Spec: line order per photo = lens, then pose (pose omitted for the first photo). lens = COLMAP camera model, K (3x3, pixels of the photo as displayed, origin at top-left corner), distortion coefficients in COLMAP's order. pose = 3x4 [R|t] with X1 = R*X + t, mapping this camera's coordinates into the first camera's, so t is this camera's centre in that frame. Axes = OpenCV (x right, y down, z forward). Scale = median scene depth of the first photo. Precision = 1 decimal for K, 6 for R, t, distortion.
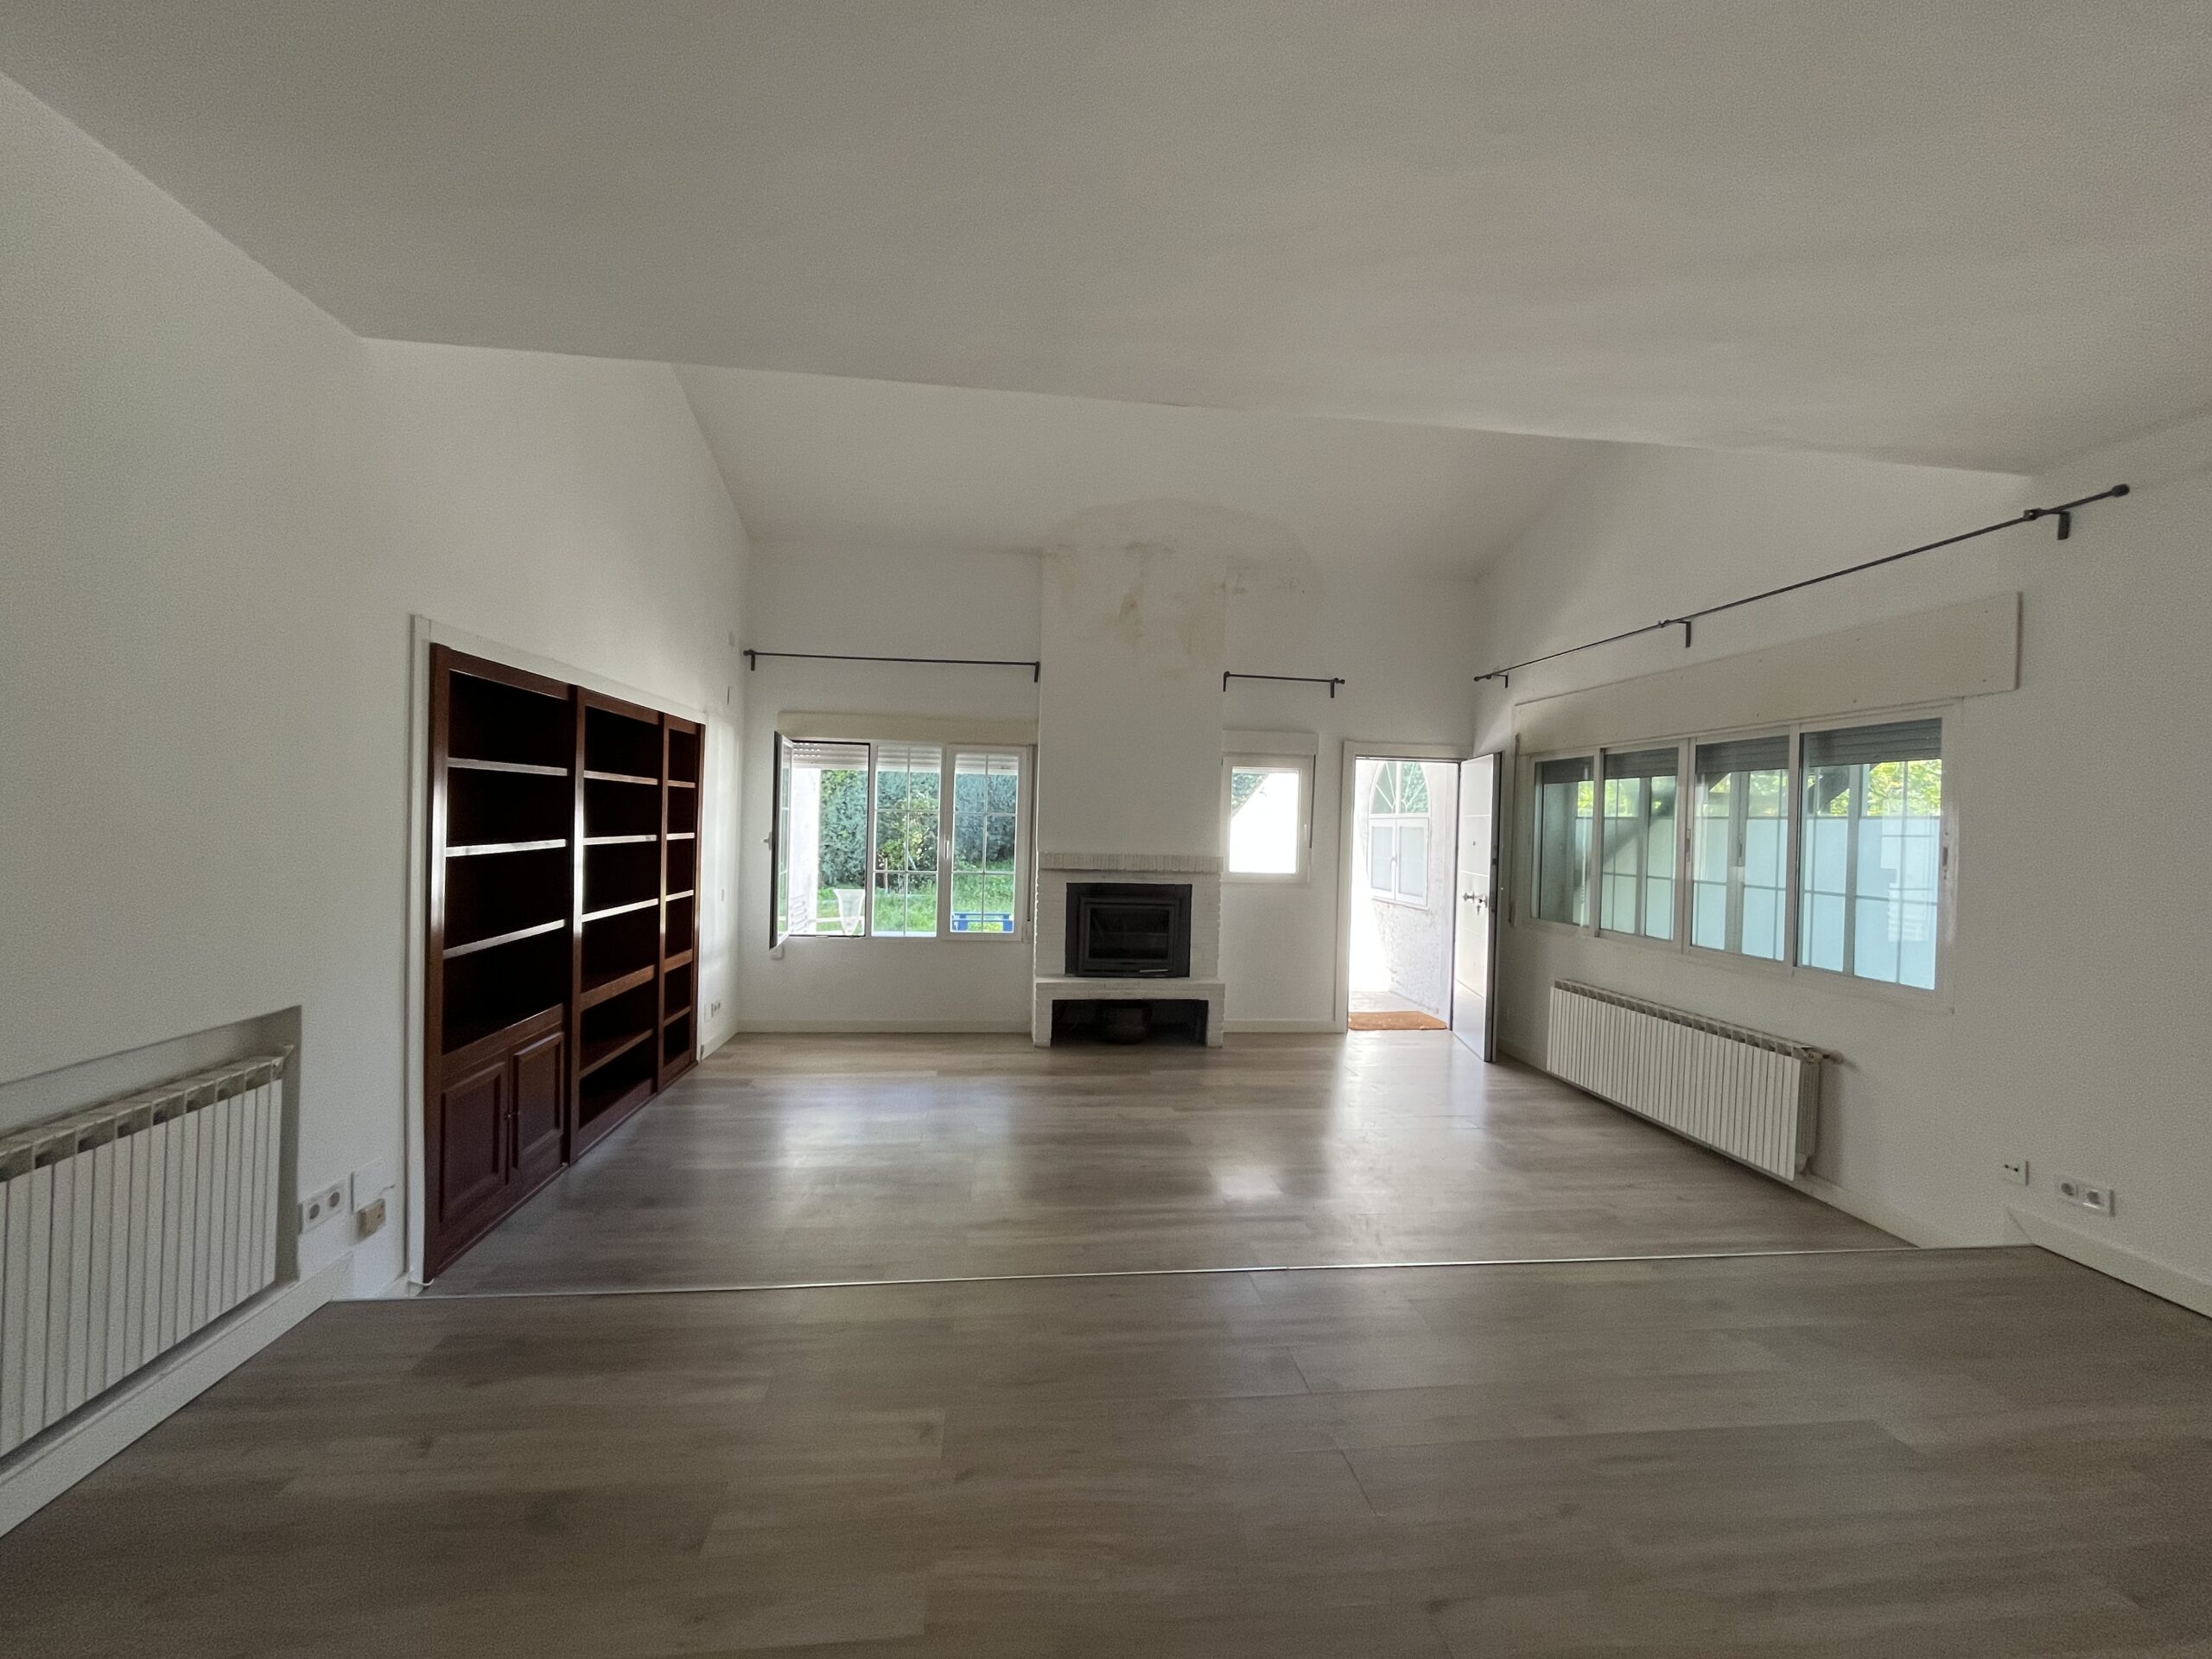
lens RADIAL K [[922.6, 0, 1092.2], [0, 922.6, 840.4], [0, 0, 1]] dist [-0.002862, 0.000071]
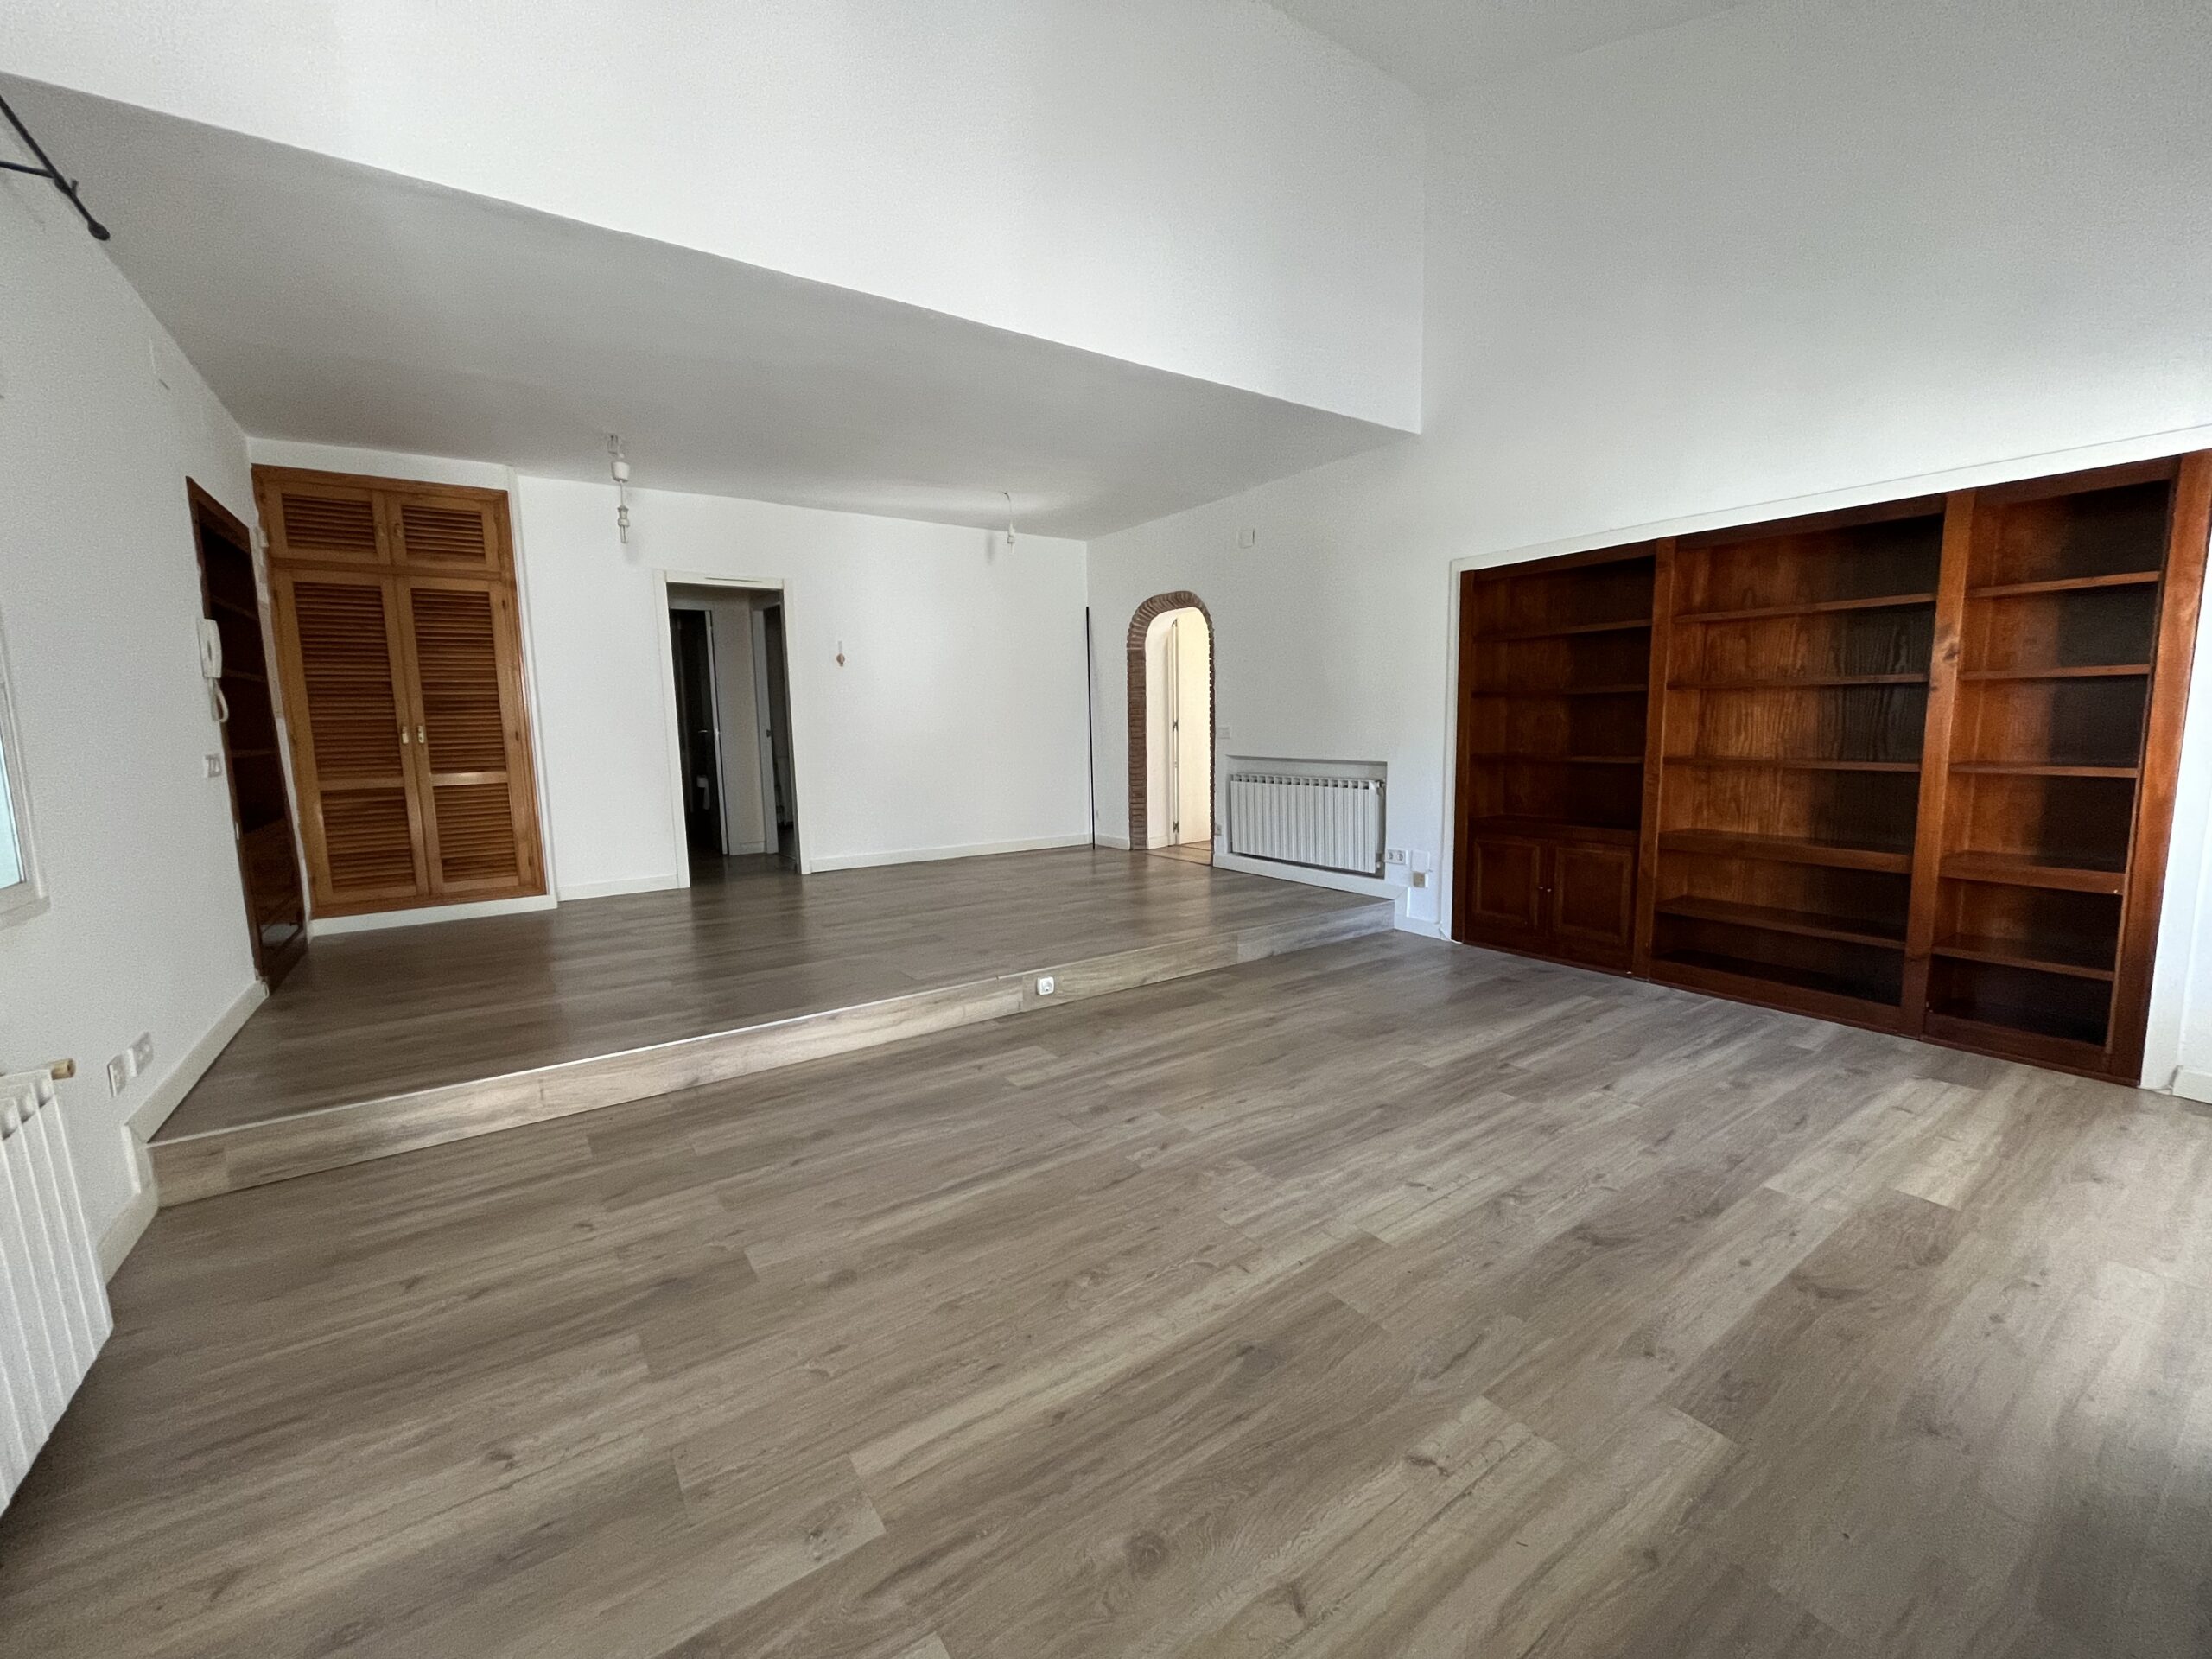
lens RADIAL K [[922.6, 0, 1092.2], [0, 922.6, 840.4], [0, 0, 1]] dist [-0.002862, 0.000071]
pose [[-0.886364, 0.047422, -0.460553, 0.371415], [-0.019019, 0.990172, 0.138559, 0.030443], [0.462598, 0.131573, -0.876751, 1.169743]]
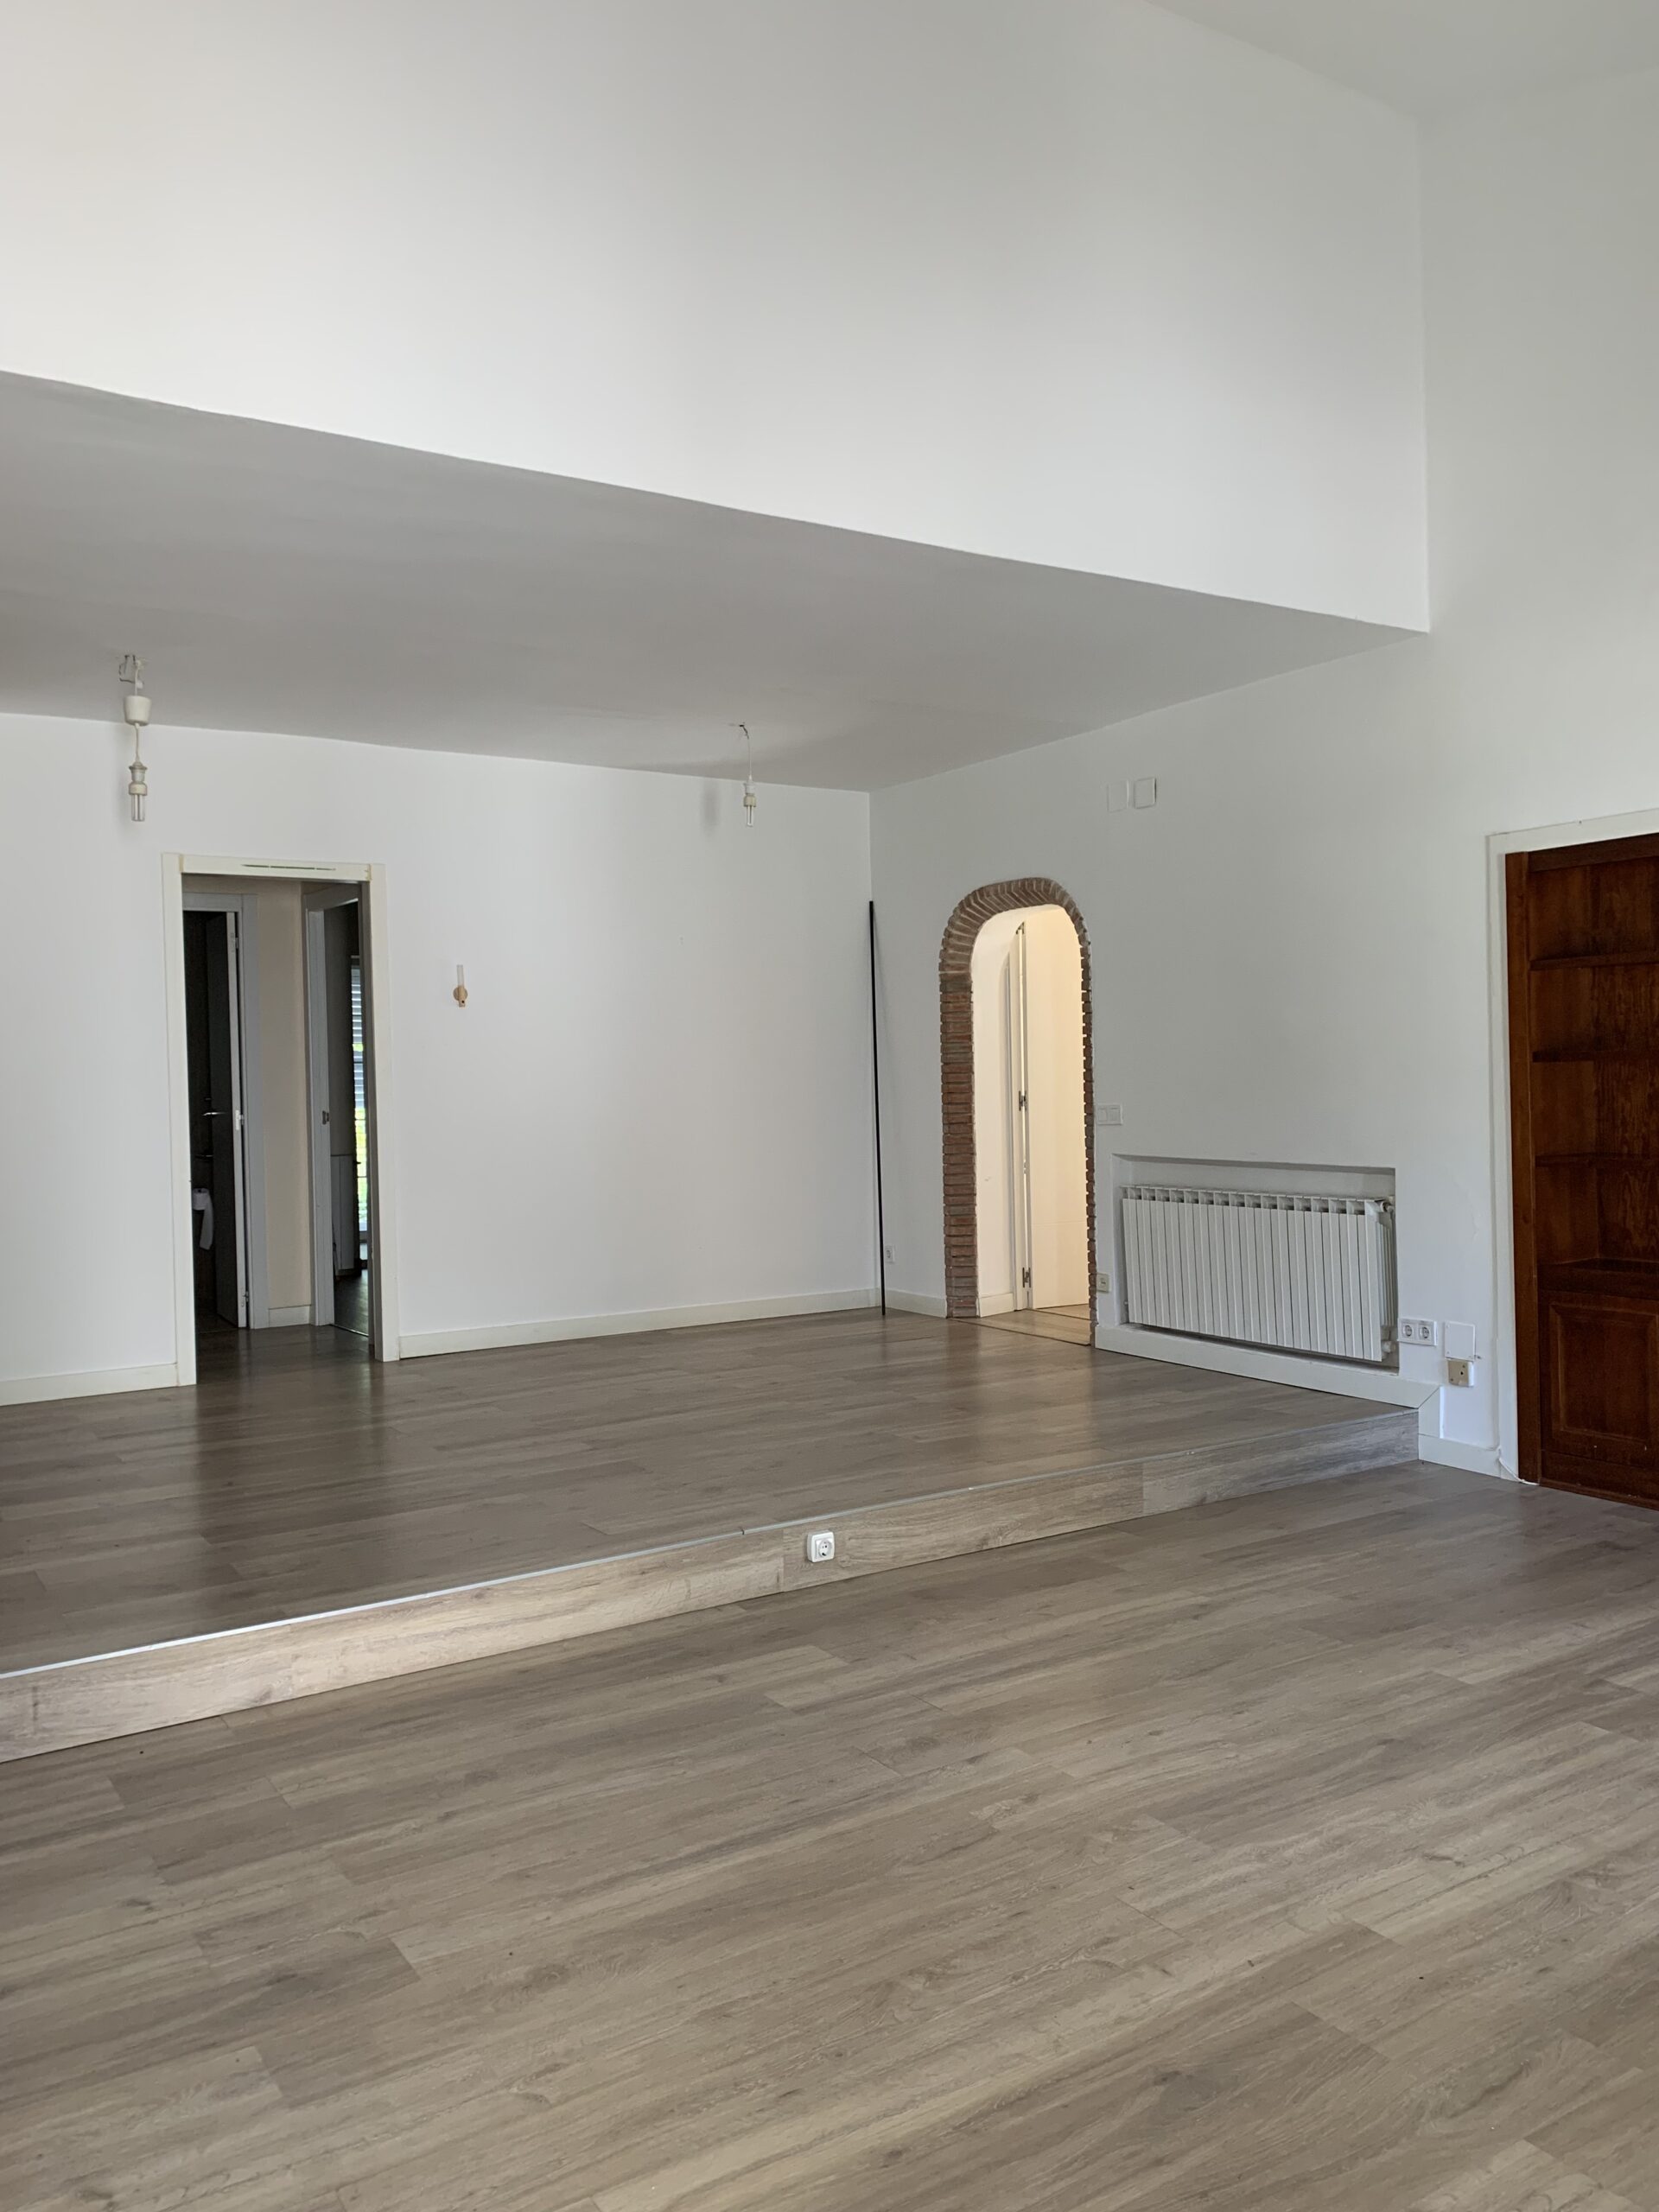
lens RADIAL K [[1739.6, 0, 788.2], [0, 1739.6, 1094.3], [0, 0, 1]] dist [0.062706, -0.075847]
pose [[-0.904604, -0.003164, -0.426240, 0.443790], [-0.013611, 0.999677, 0.021466, 0.013119], [0.426035, 0.025219, -0.904355, 1.269151]]
